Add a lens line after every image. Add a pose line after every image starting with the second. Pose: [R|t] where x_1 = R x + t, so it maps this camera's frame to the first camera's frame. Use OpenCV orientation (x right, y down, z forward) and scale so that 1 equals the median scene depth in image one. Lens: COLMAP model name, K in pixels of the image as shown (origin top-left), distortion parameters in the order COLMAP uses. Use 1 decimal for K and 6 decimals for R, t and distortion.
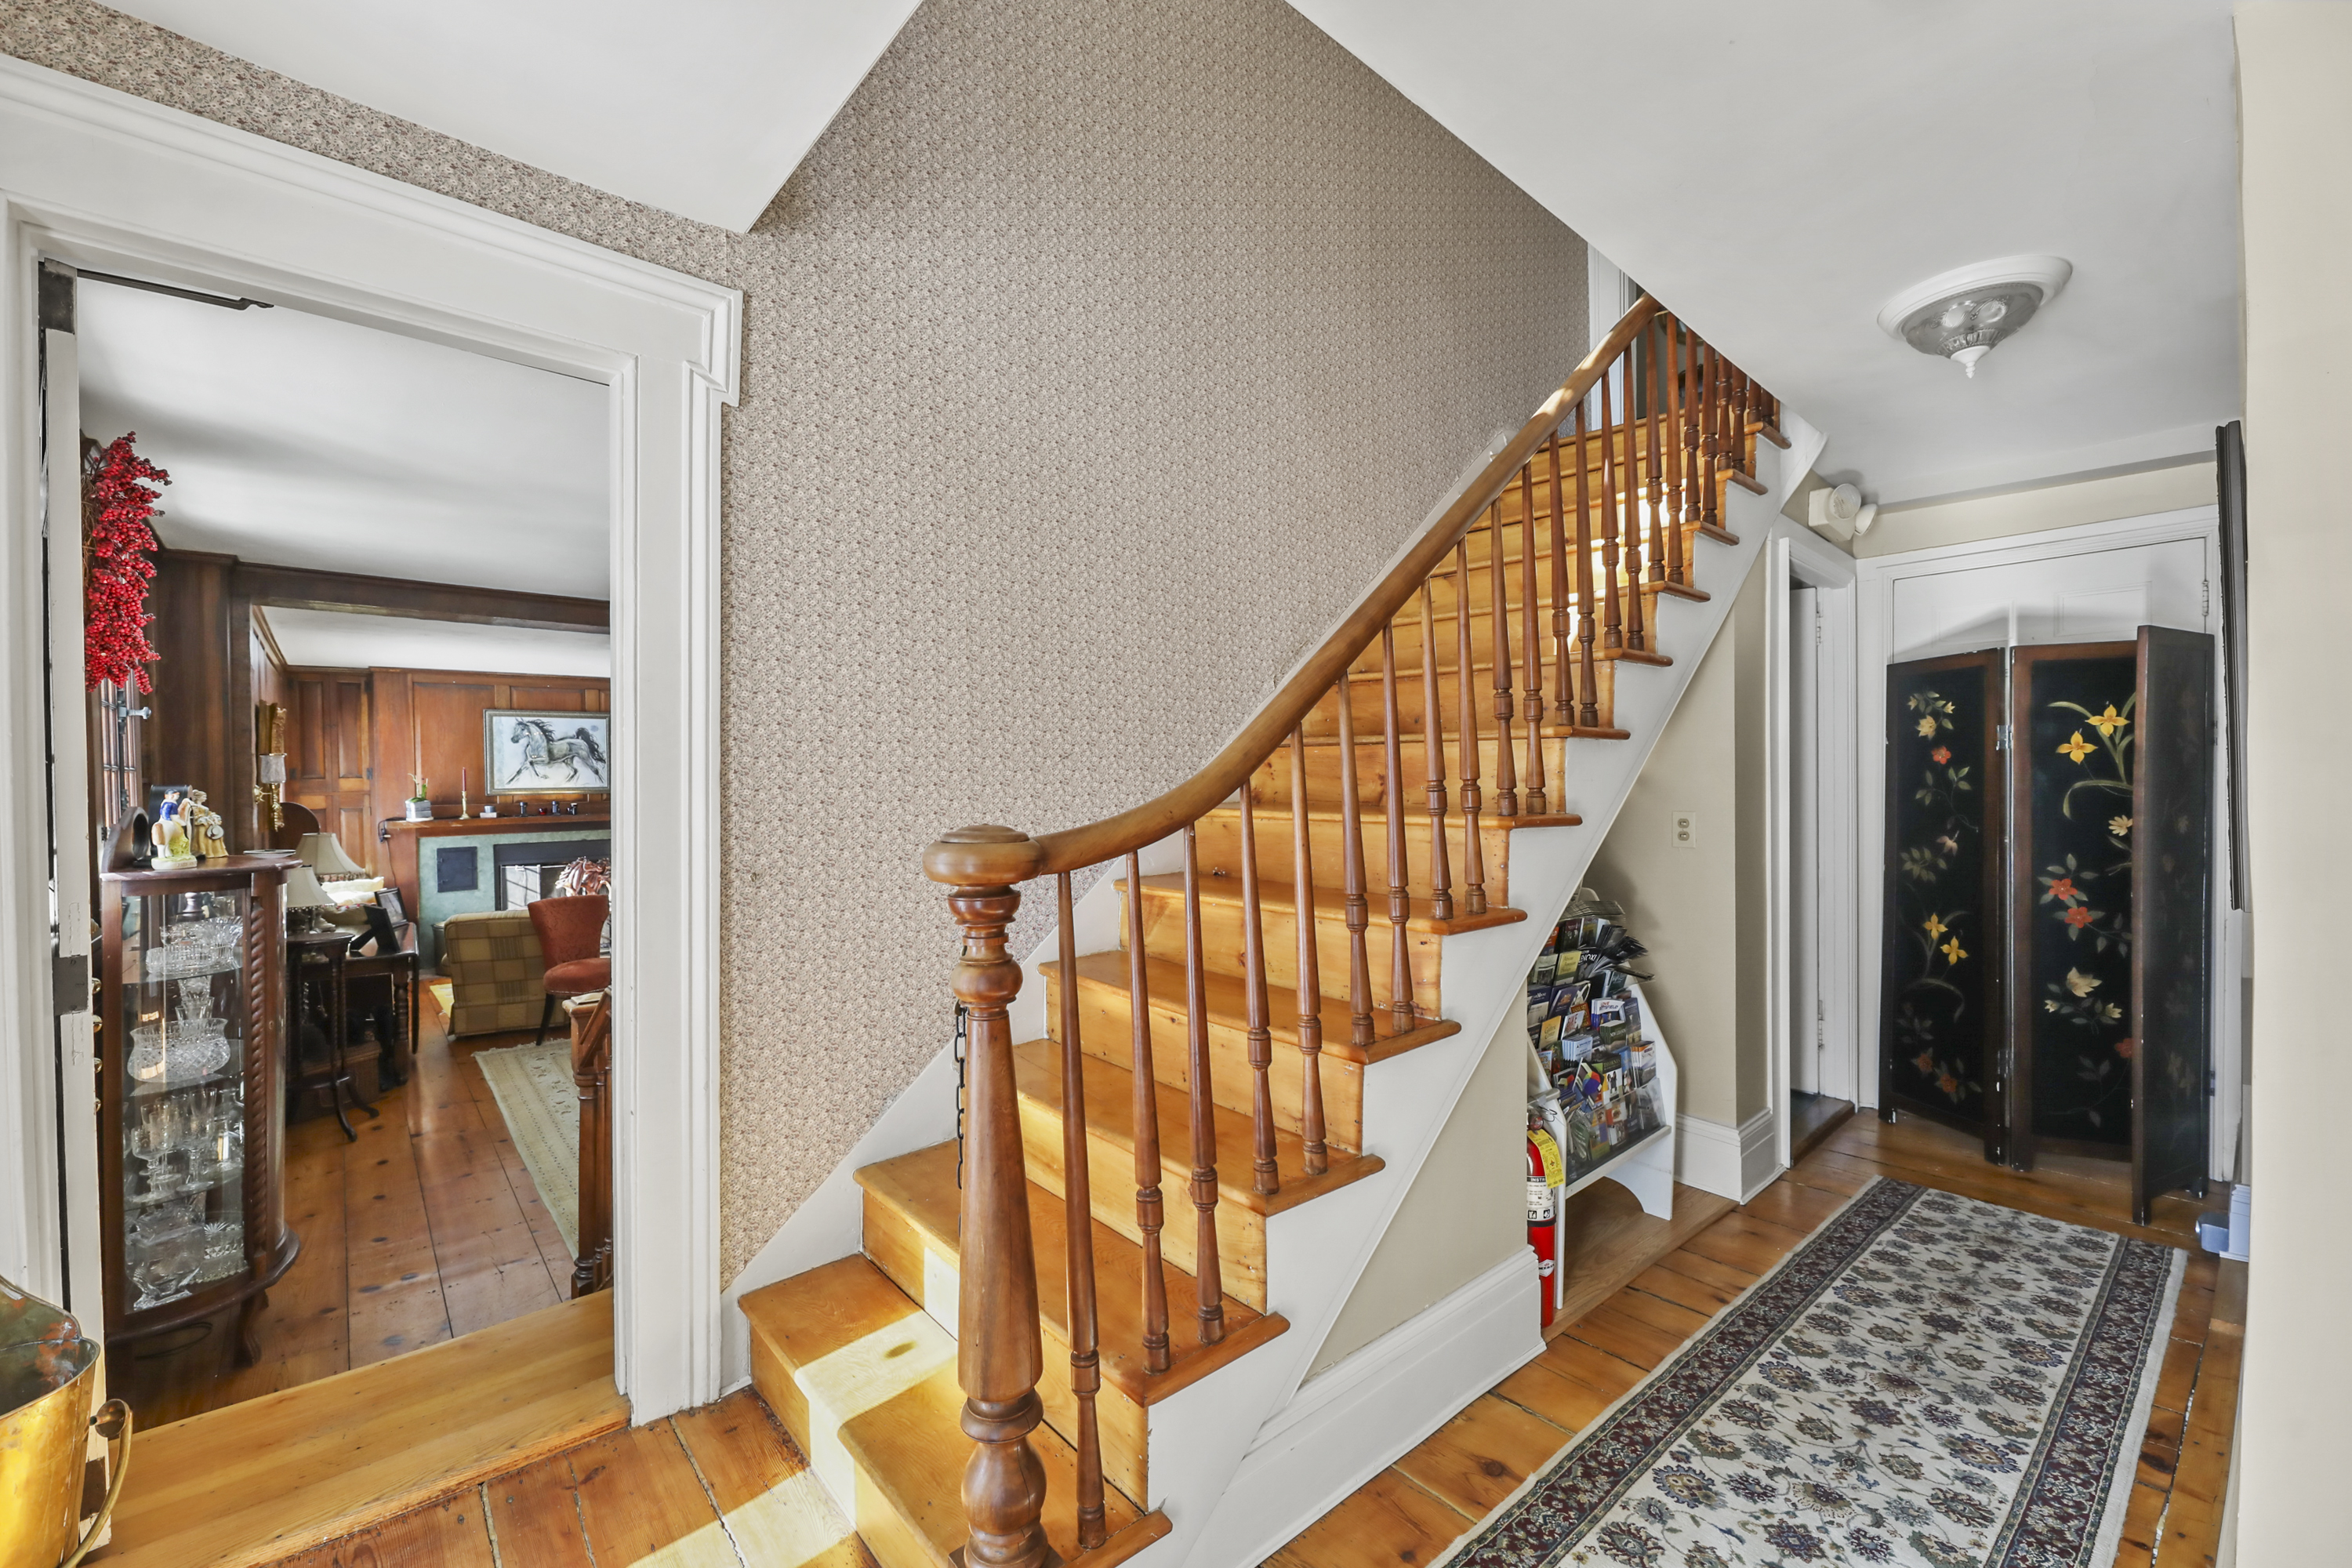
lens RADIAL K [[955.8, 0, 1159.8], [0, 955.8, 784.0], [0, 0, 1]] dist [0.000114, -0.000147]
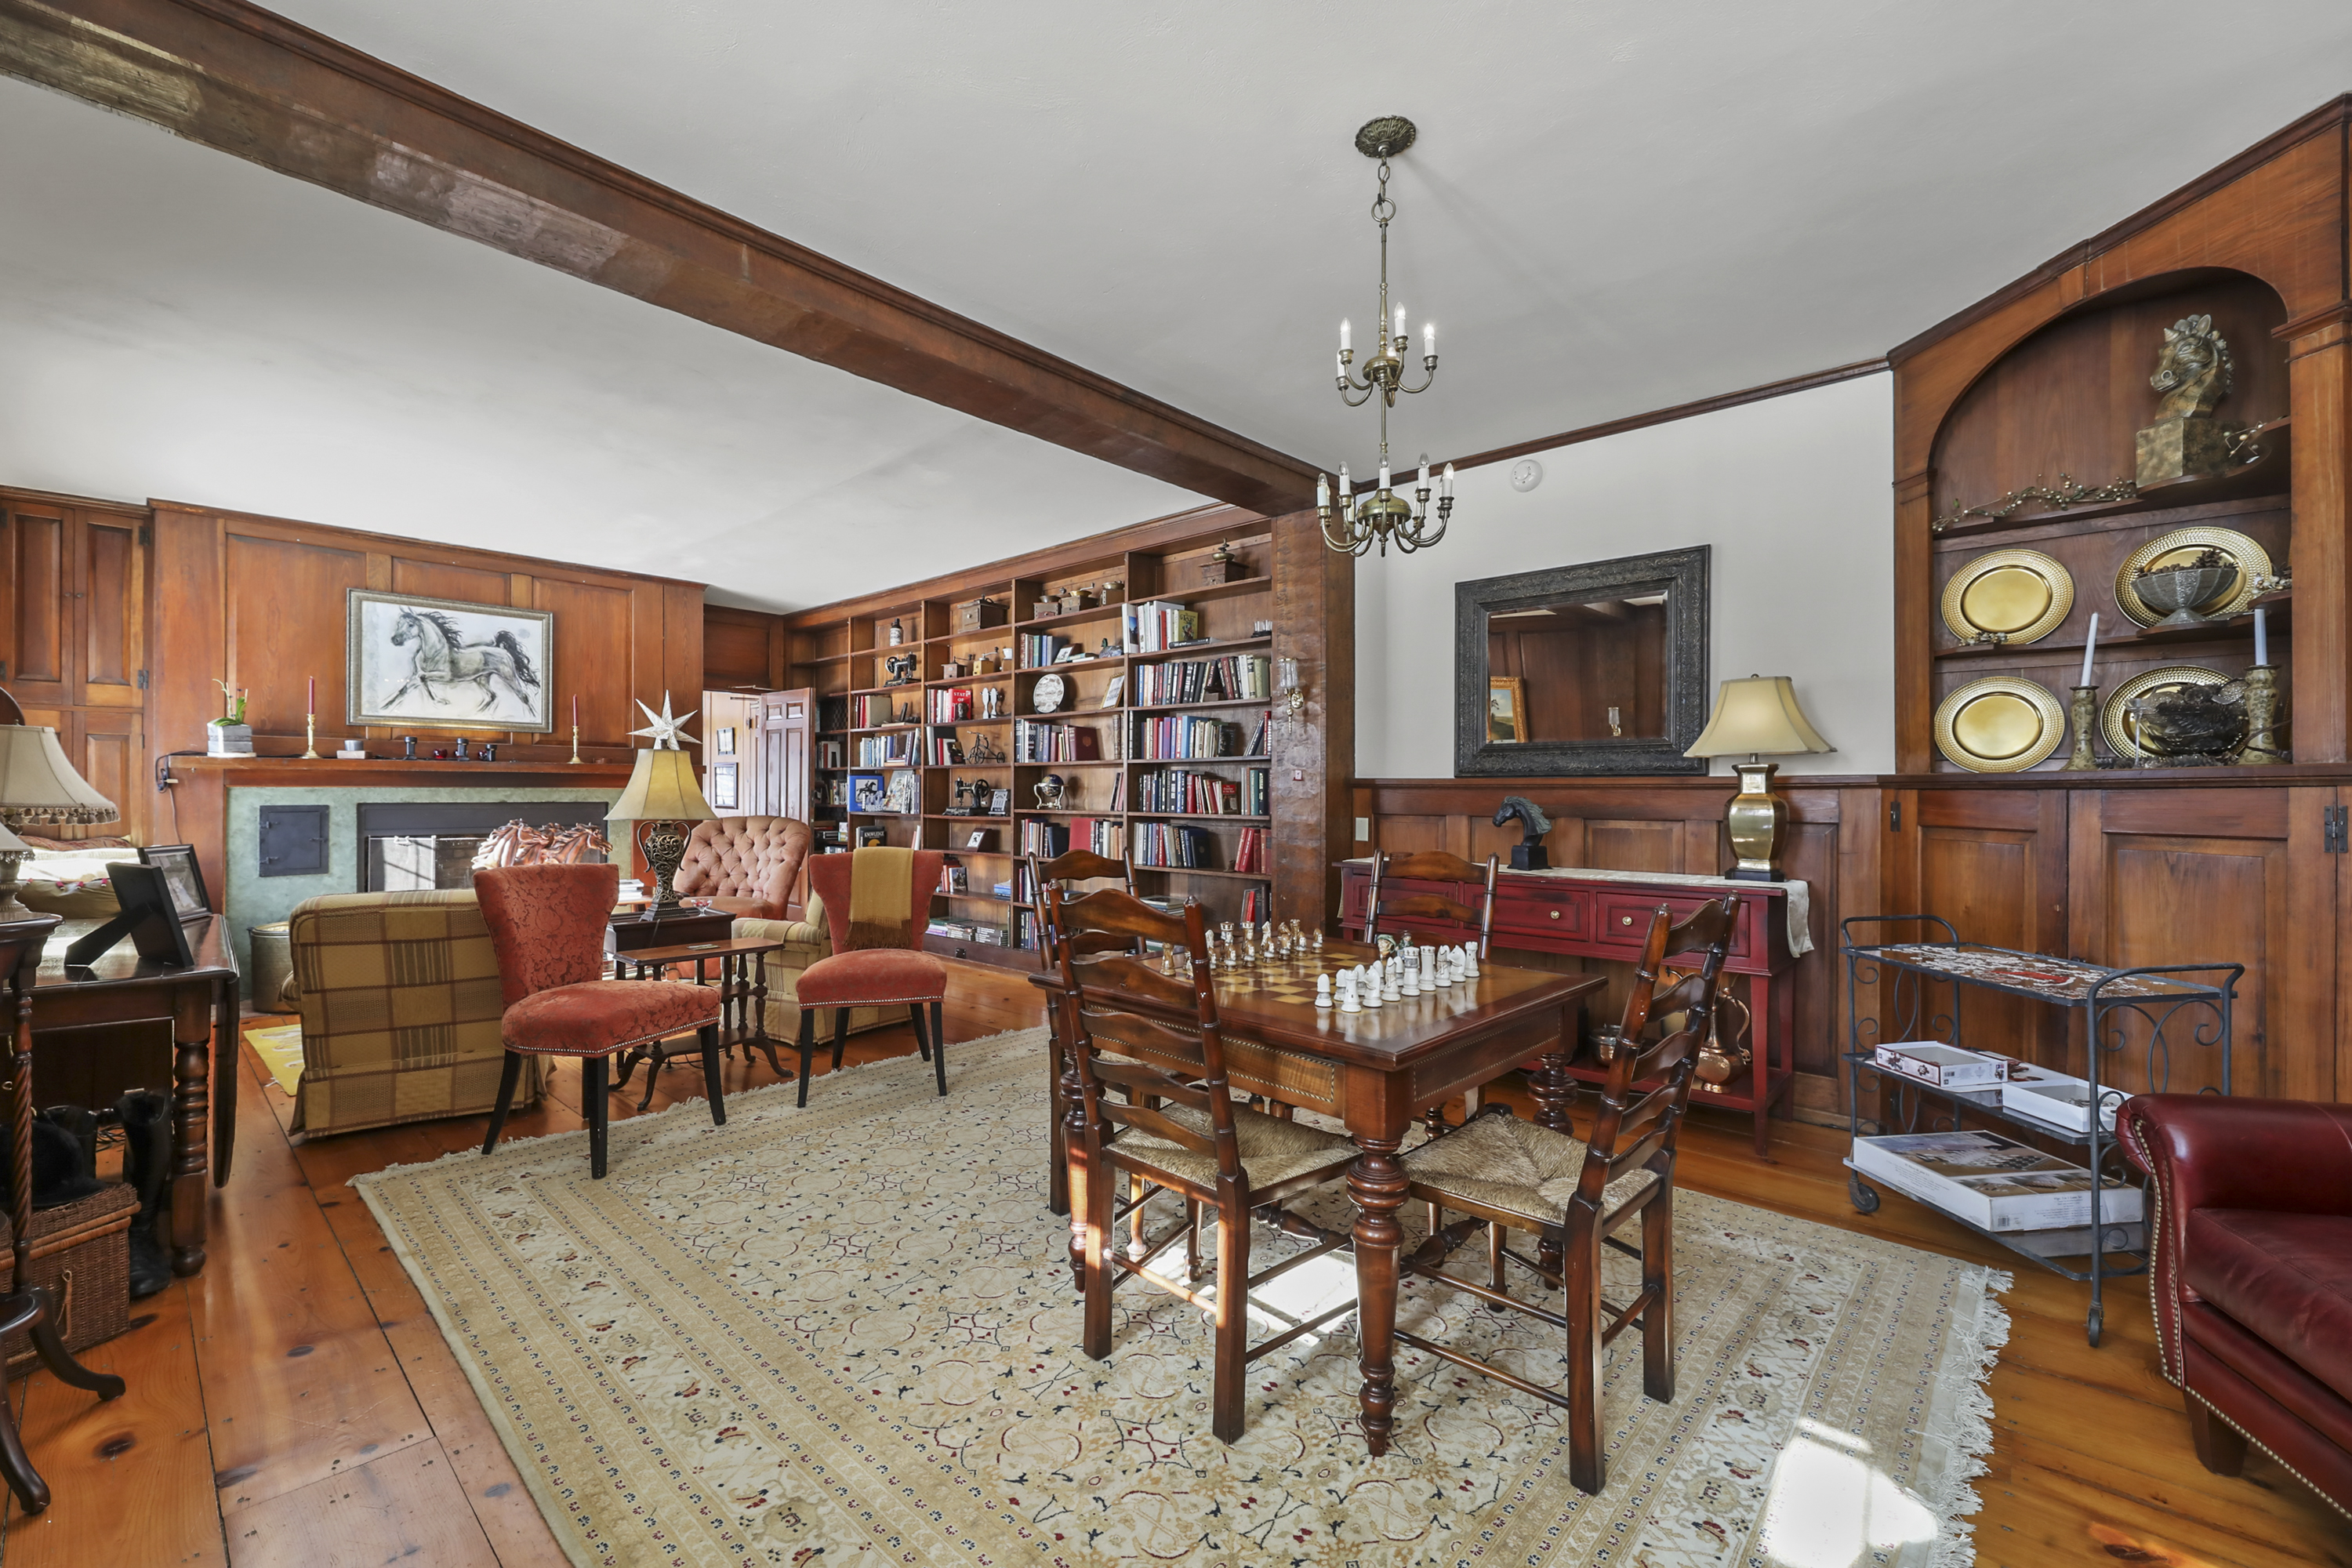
lens RADIAL K [[980.3, 0, 1176.0], [0, 980.3, 784.0], [0, 0, 1]] dist [-0.003254, -0.000460]
pose [[0.993037, 0.016578, 0.116628, -0.246425], [-0.014747, 0.999754, -0.016544, 0.056431], [-0.116874, 0.014709, 0.993038, 0.308217]]
